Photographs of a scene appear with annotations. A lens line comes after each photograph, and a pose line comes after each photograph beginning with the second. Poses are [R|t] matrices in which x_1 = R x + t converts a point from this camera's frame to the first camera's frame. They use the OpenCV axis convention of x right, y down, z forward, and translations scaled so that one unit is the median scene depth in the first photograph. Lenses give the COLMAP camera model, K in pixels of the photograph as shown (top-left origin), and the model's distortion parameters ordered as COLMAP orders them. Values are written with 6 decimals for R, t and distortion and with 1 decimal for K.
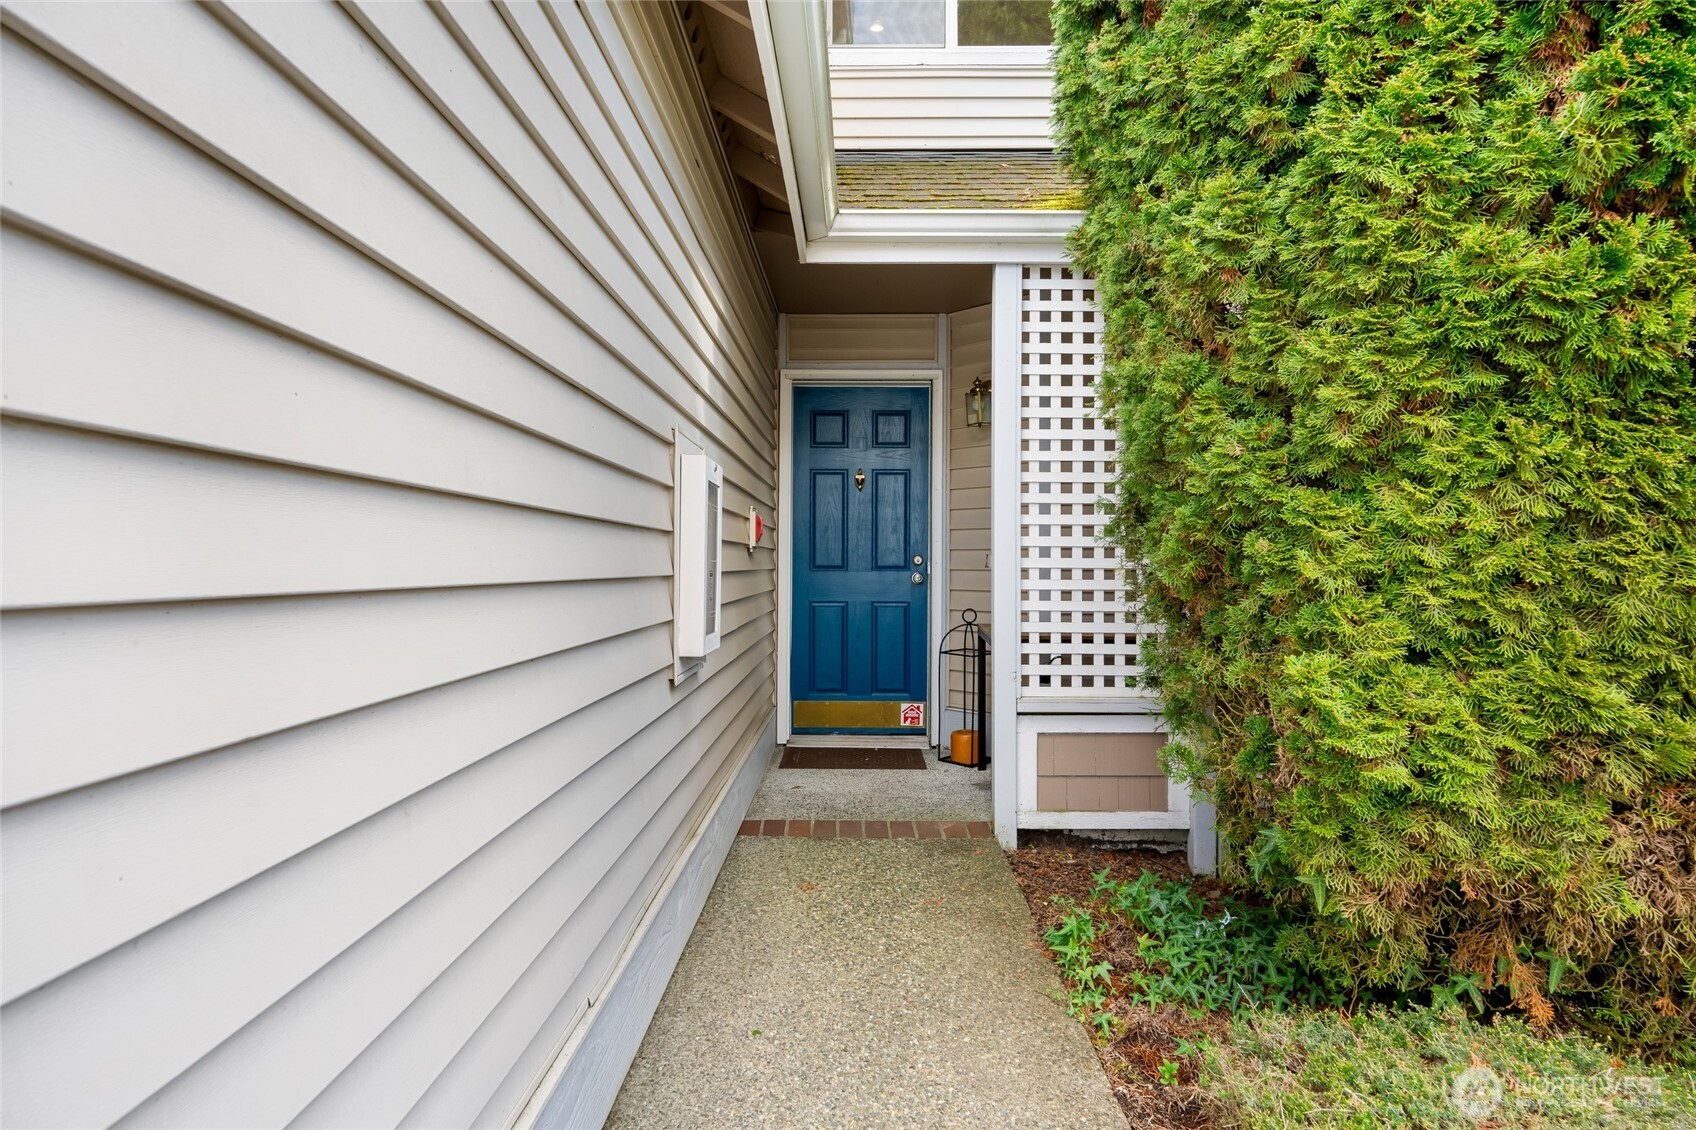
lens RADIAL K [[935.0, 0, 855.9], [0, 935.0, 560.5], [0, 0, 1]] dist [0.002108, 0.000854]
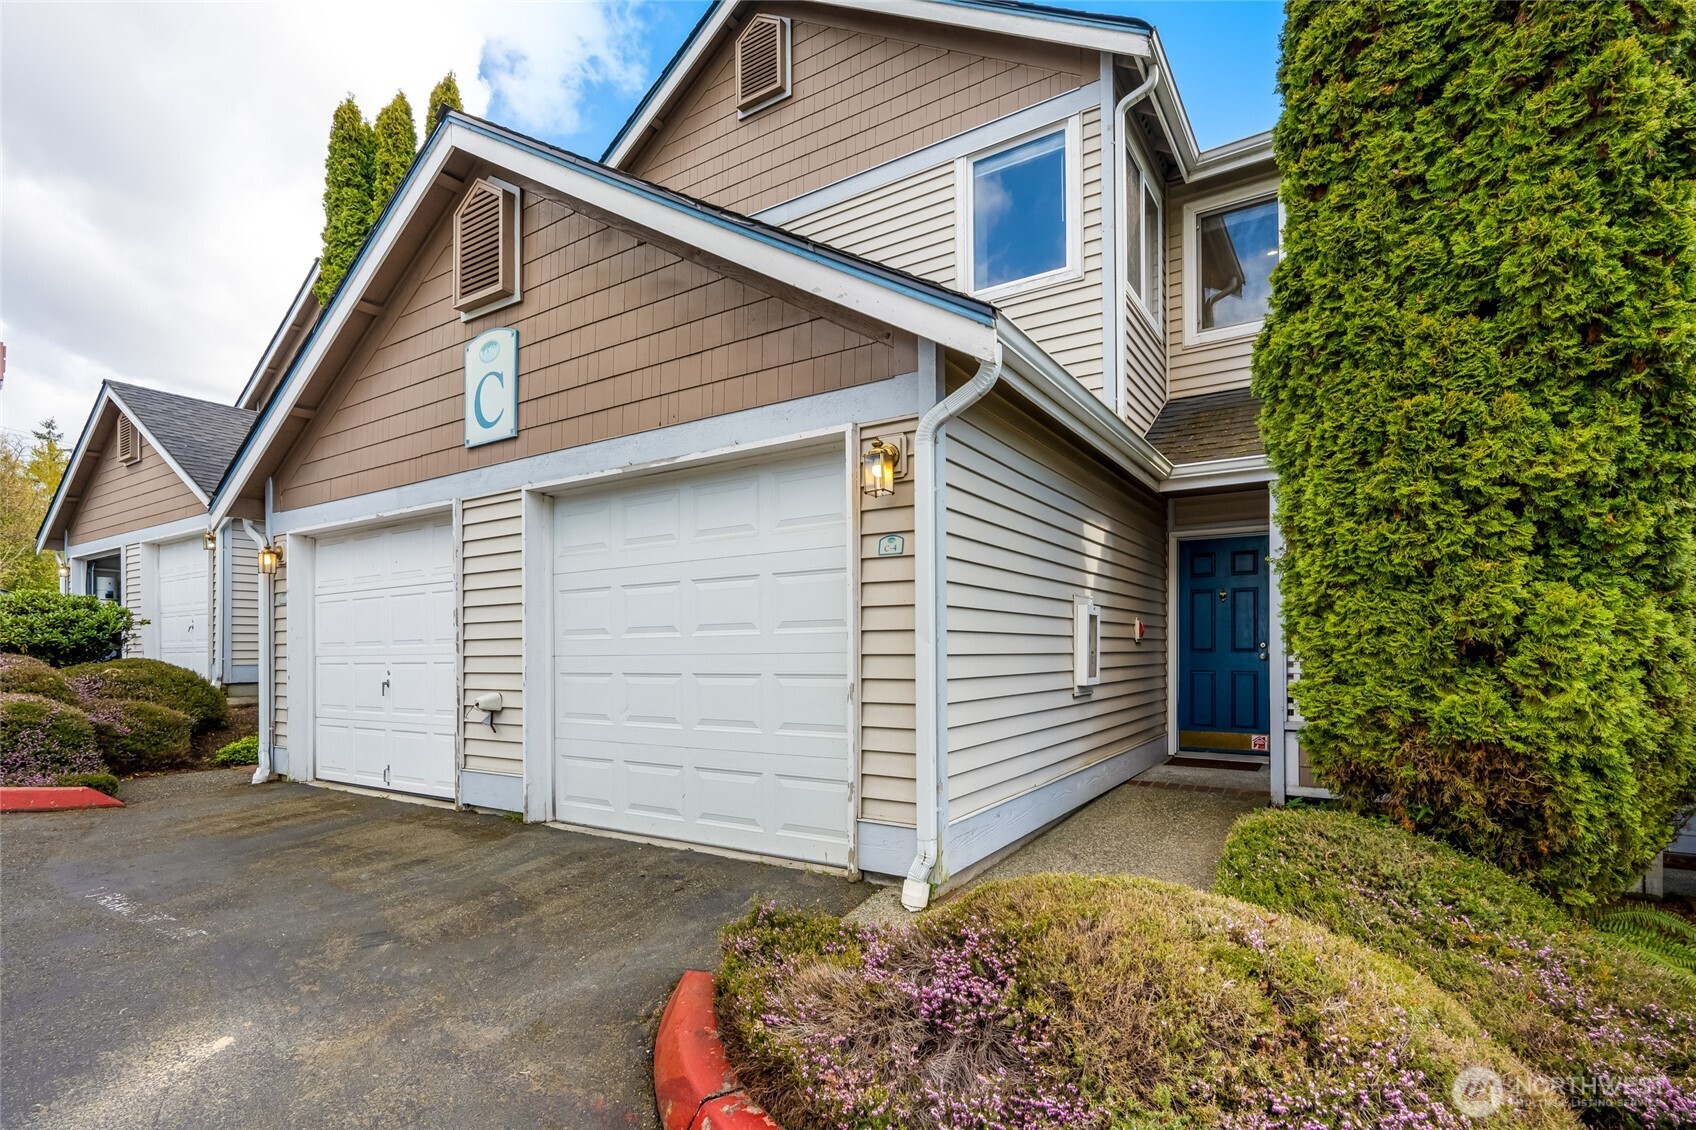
lens RADIAL K [[802.9, 0, 858.3], [0, 802.9, 653.3], [0, 0, 1]] dist [0.000205, -0.000269]
pose [[0.849115, -0.005554, -0.528179, 0.206631], [0.009733, 0.999939, 0.005133, -0.000095], [0.528119, -0.009499, 0.849117, -0.522412]]
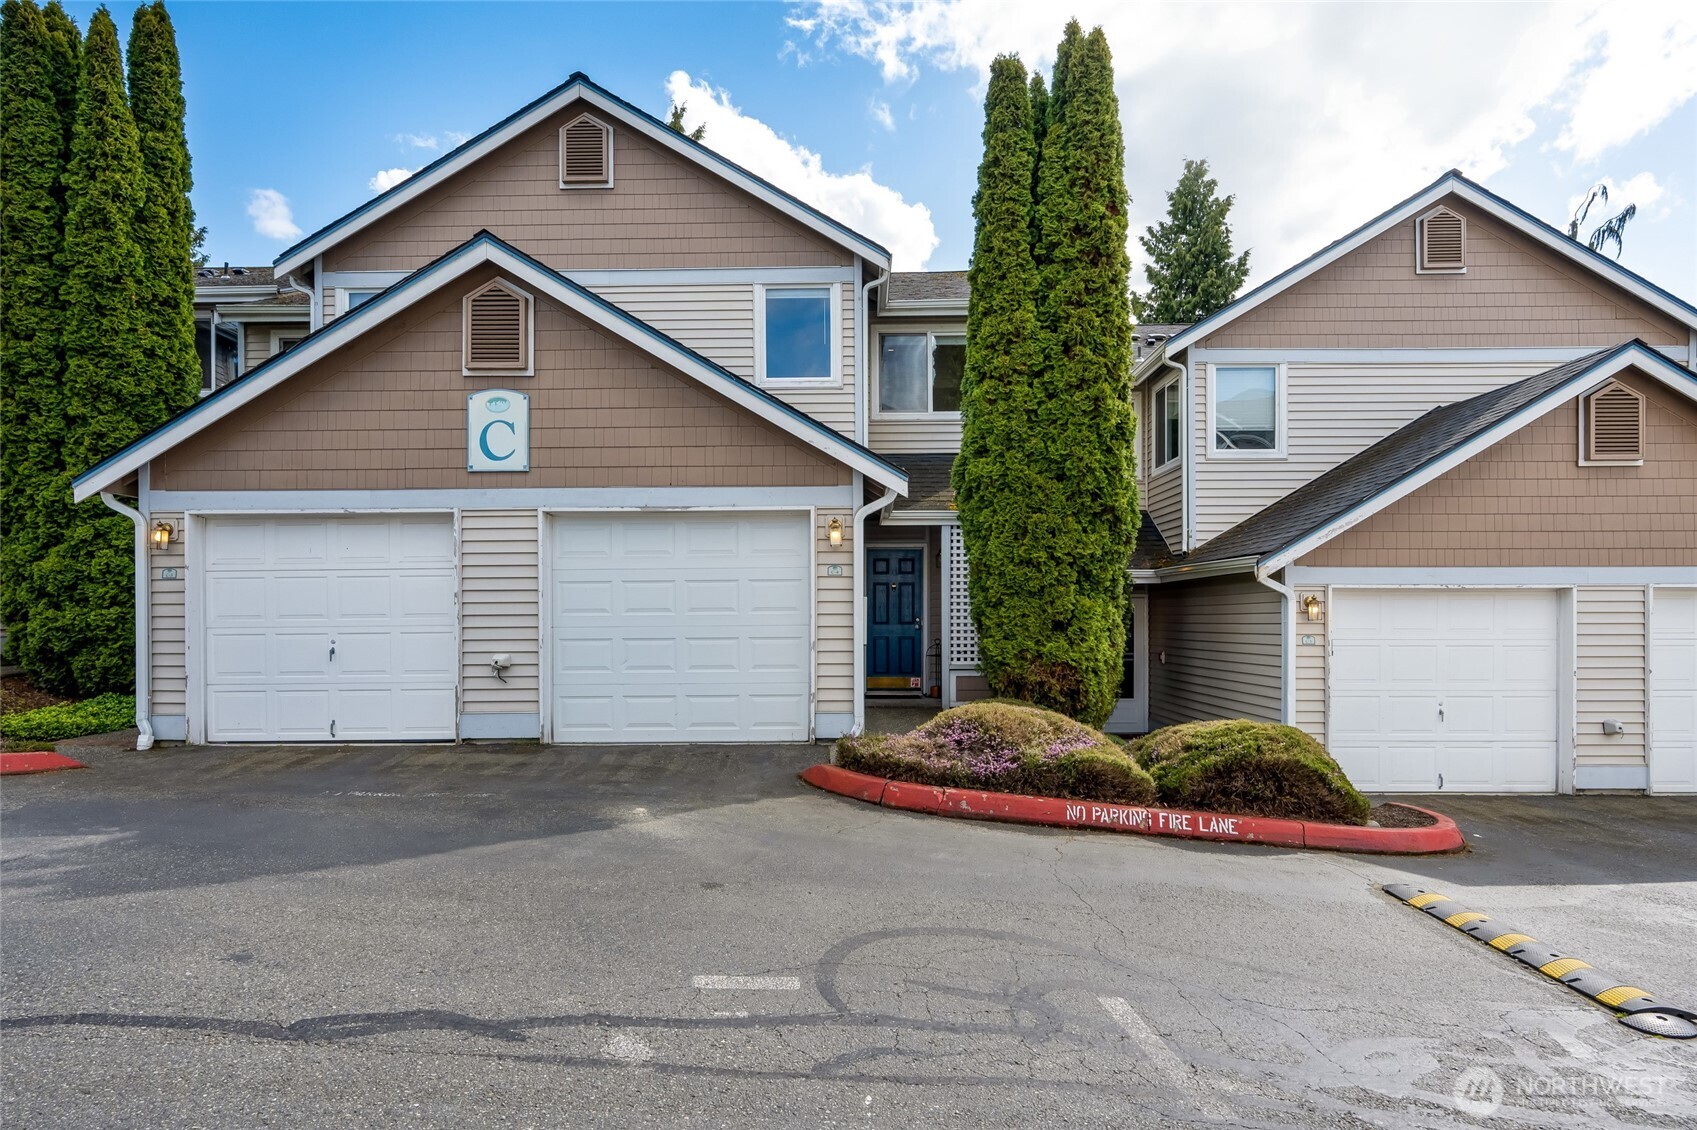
lens RADIAL K [[935.5, 0, 847.7], [0, 935.5, 623.9], [0, 0, 1]] dist [0.002108, 0.000854]
pose [[0.999939, -0.004688, -0.009999, -0.095068], [0.004778, 0.999948, 0.008966, -0.013024], [0.009957, -0.009013, 0.999910, -1.494545]]
